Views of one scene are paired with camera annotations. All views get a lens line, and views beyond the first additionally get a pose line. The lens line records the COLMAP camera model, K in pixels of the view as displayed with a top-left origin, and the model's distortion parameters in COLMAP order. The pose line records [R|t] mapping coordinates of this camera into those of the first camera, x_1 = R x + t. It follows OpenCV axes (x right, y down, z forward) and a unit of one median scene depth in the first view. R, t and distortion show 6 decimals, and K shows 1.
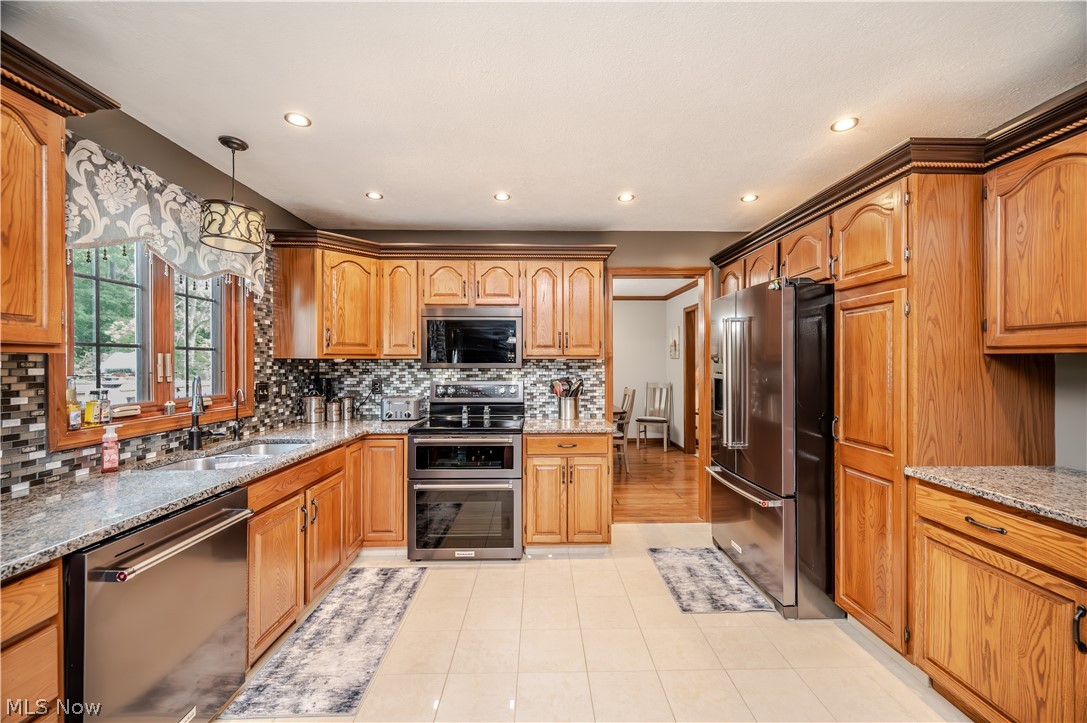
lens RADIAL K [[426.8, 0, 548.4], [0, 426.8, 366.1], [0, 0, 1]] dist [0.001429, -0.000757]
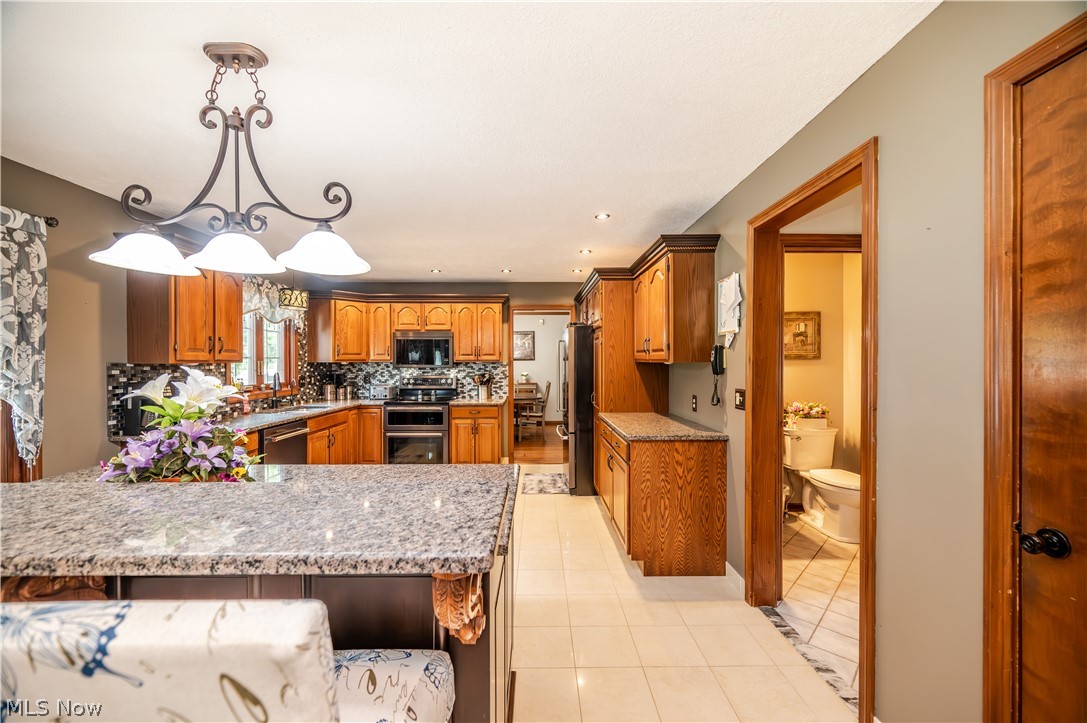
lens RADIAL K [[426.8, 0, 540.5], [0, 426.8, 365.6], [0, 0, 1]] dist [0.001429, -0.000757]
pose [[0.999863, -0.000795, -0.016514, 0.325892], [0.000859, 0.999992, 0.003923, -0.010102], [0.016510, -0.003937, 0.999856, -0.701656]]
